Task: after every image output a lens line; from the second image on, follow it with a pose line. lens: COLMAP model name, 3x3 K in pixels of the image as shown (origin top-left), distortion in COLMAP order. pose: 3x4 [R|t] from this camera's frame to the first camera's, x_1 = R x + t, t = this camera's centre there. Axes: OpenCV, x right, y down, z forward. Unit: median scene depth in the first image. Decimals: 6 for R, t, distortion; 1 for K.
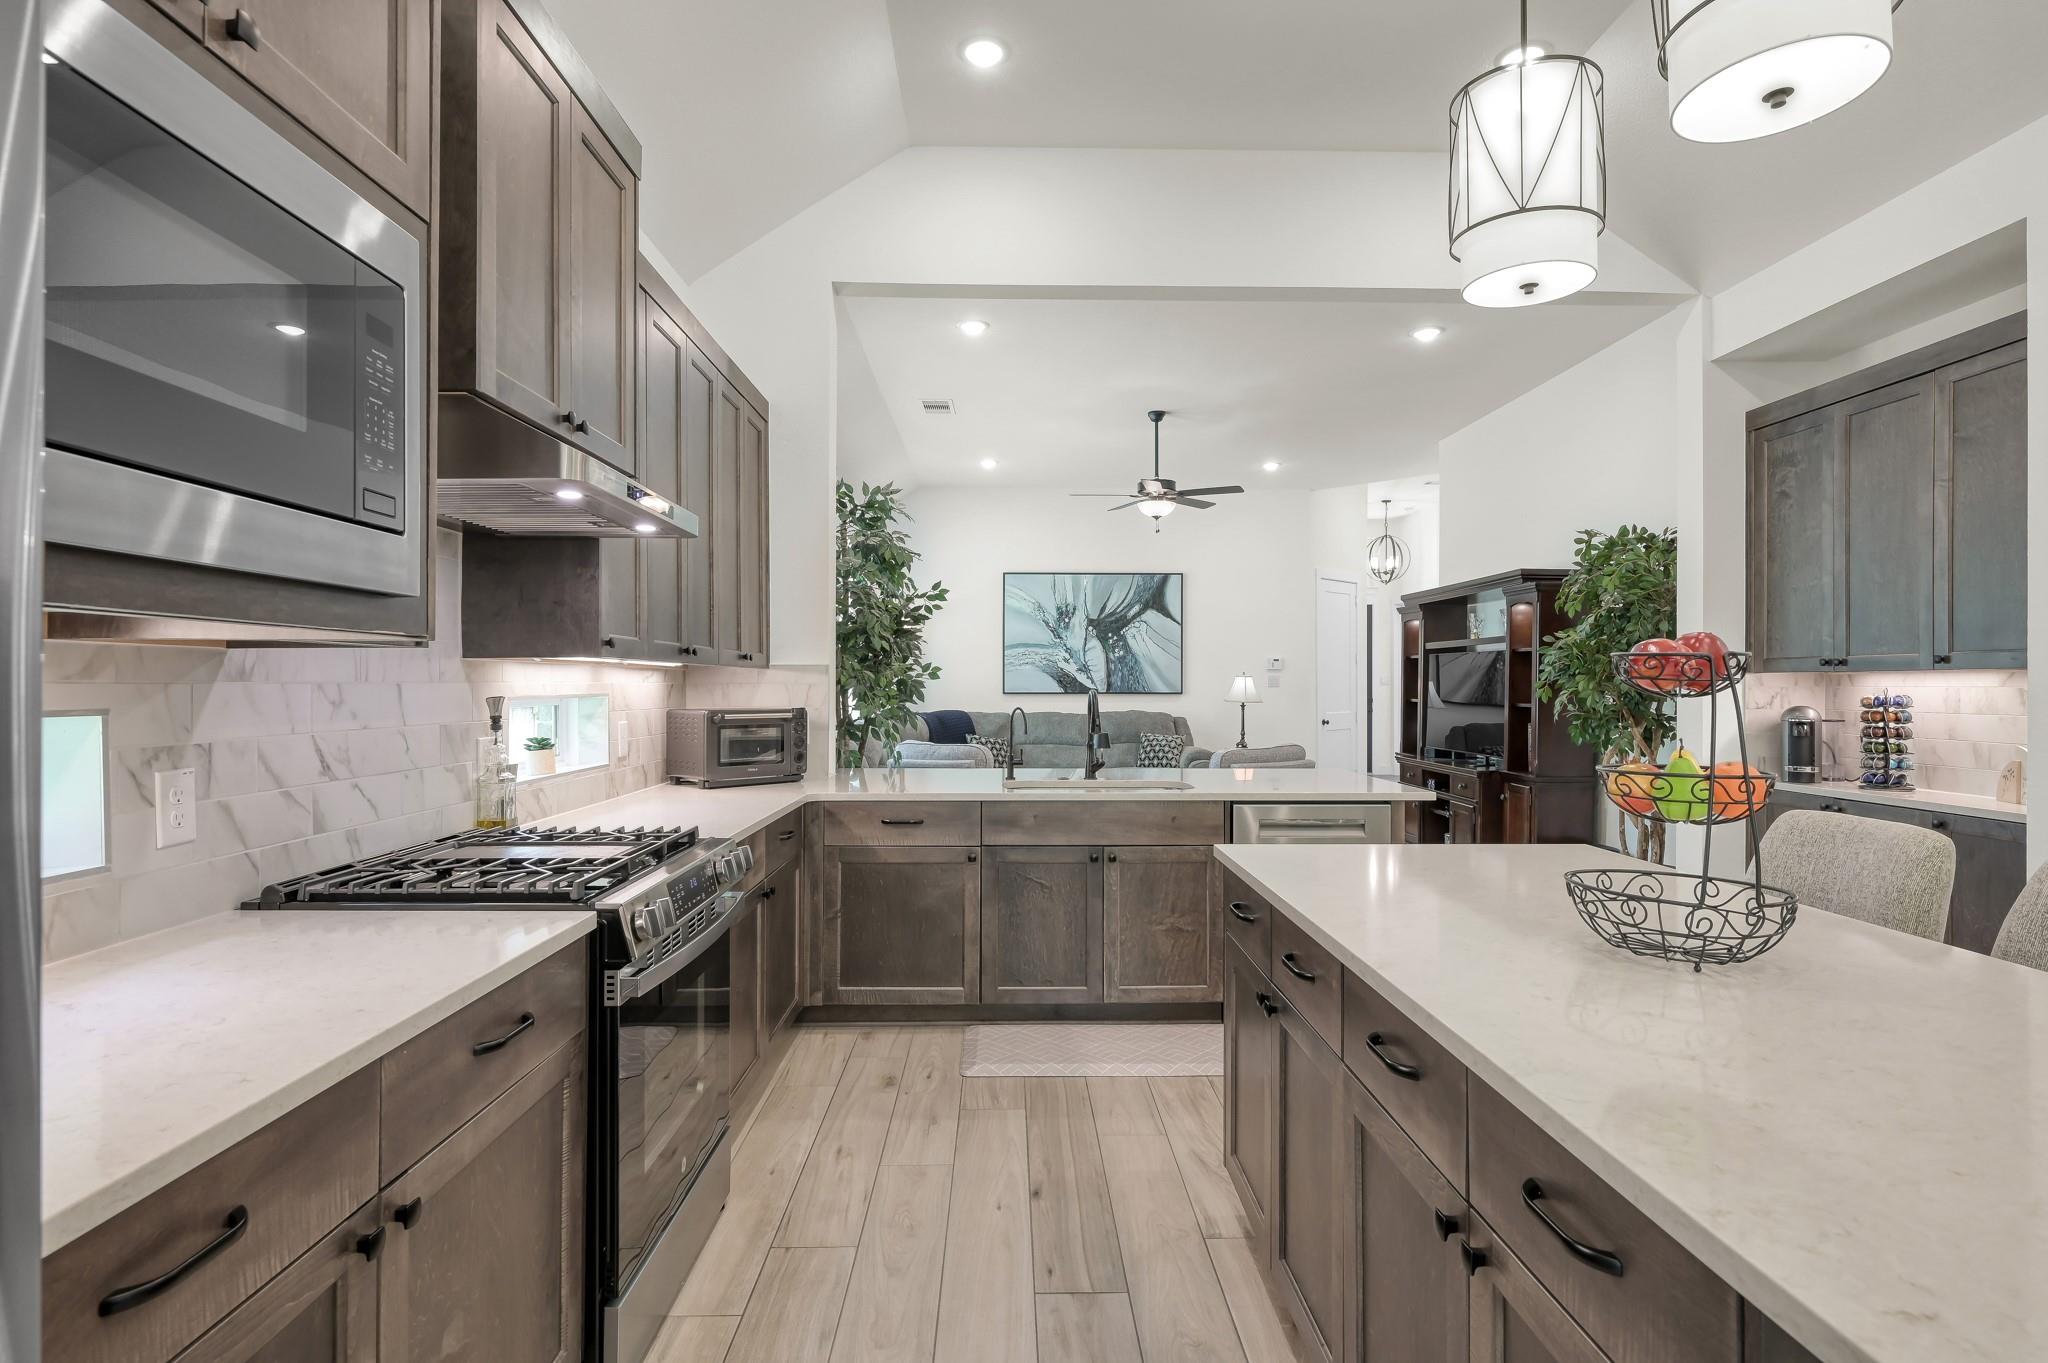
lens RADIAL K [[1030.3, 0, 1024.0], [0, 1030.3, 681.5], [0, 0, 1]] dist [0.001275, 0.000331]
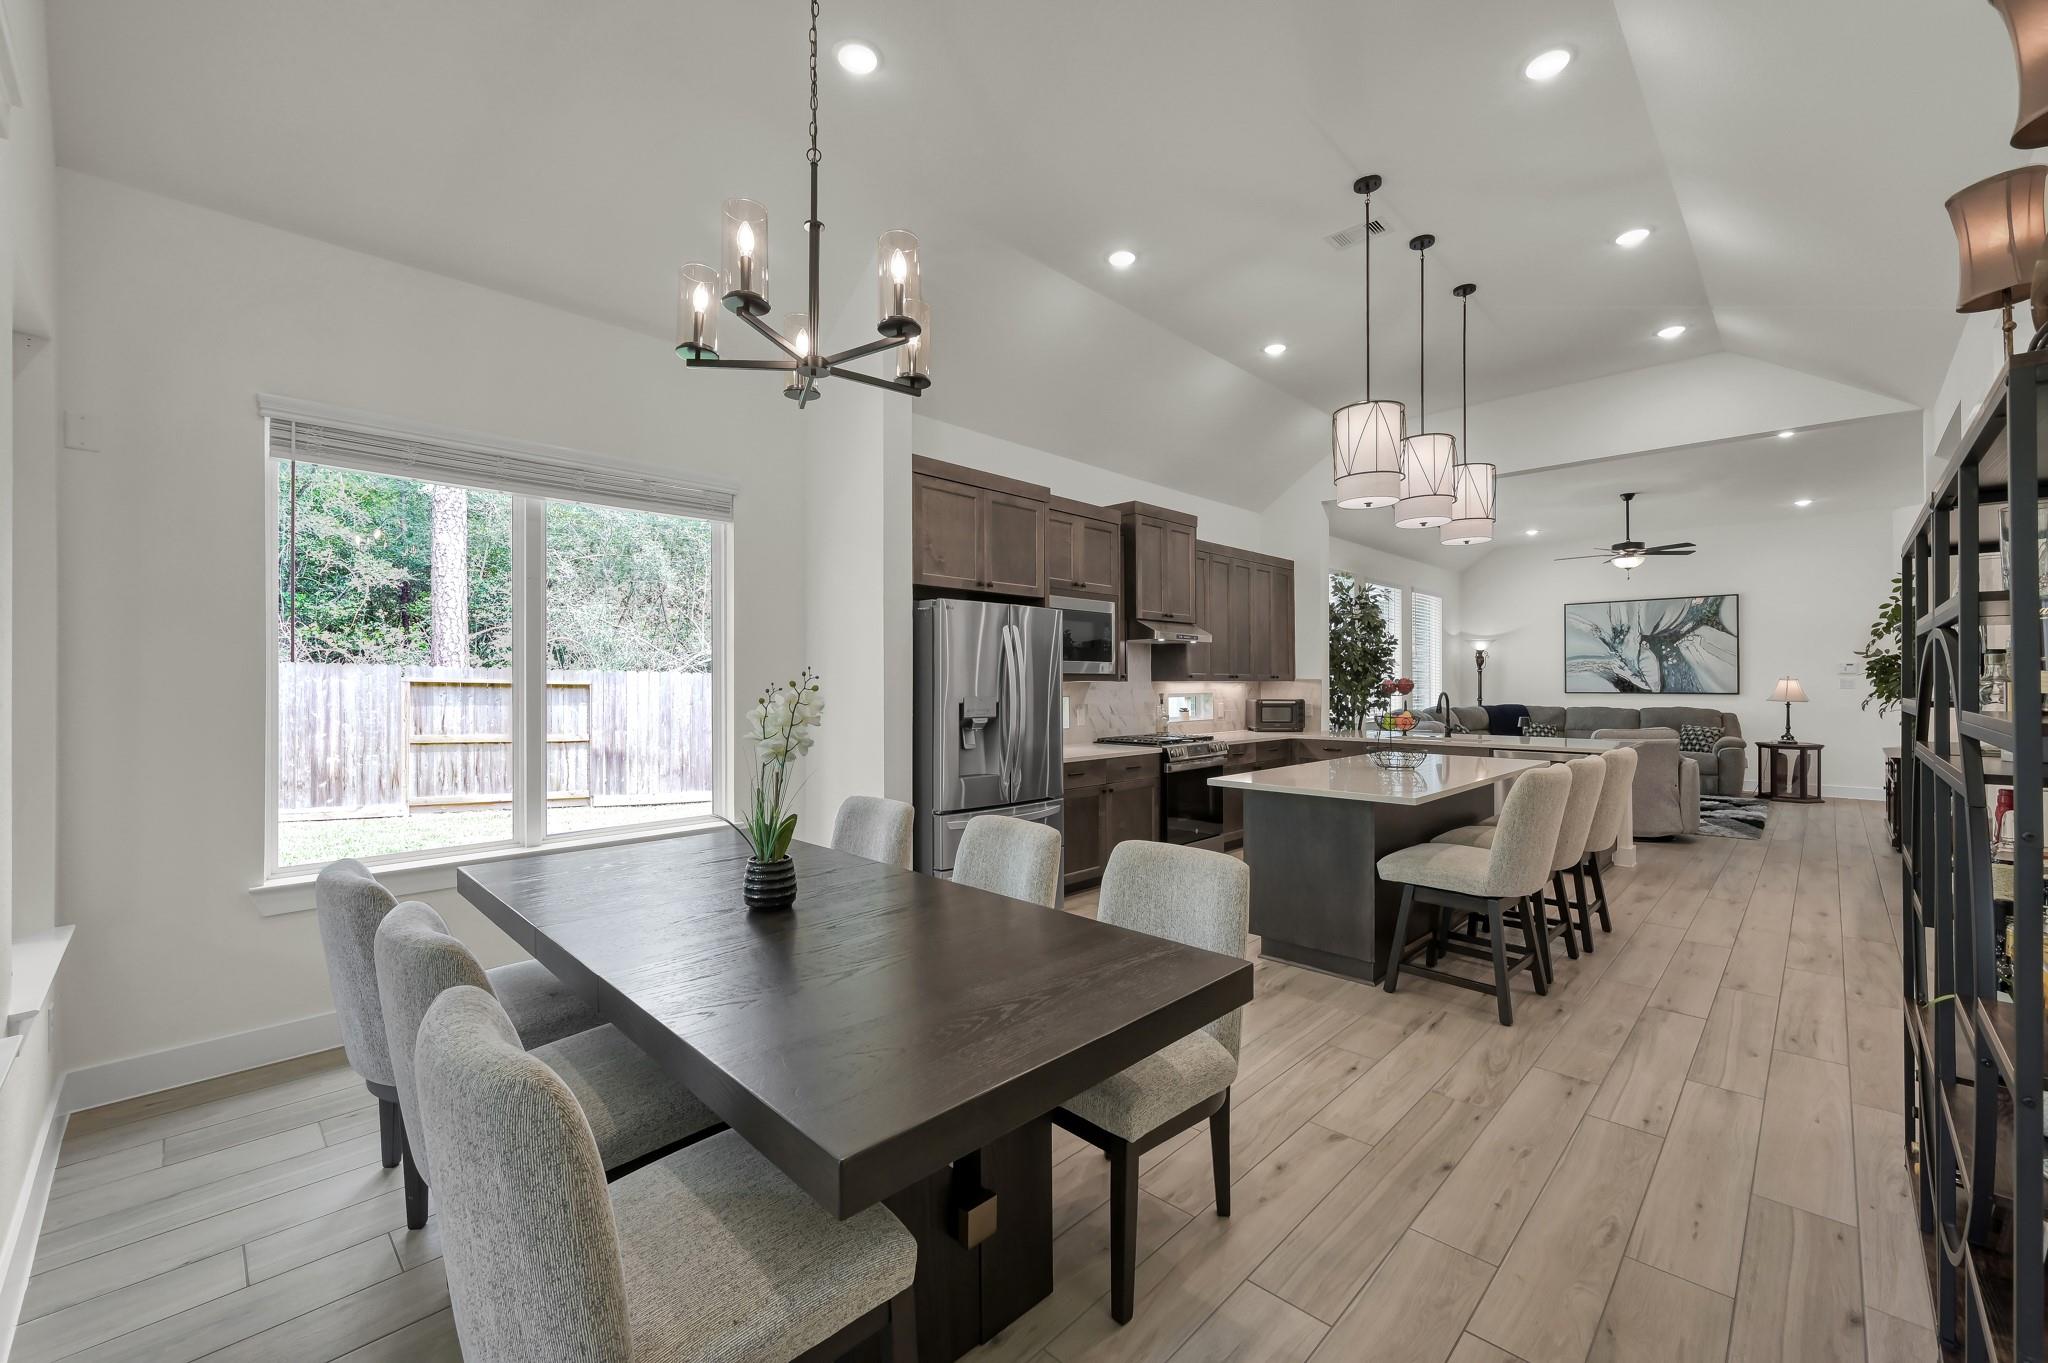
lens RADIAL K [[829.1, 0, 1024.0], [0, 829.1, 681.5], [0, 0, 1]] dist [-0.001678, -0.000080]
pose [[0.703189, -0.004204, -0.710990, 0.350325], [0.004685, 0.999988, -0.001279, -0.007299], [0.710987, -0.002431, 0.703201, -0.382682]]
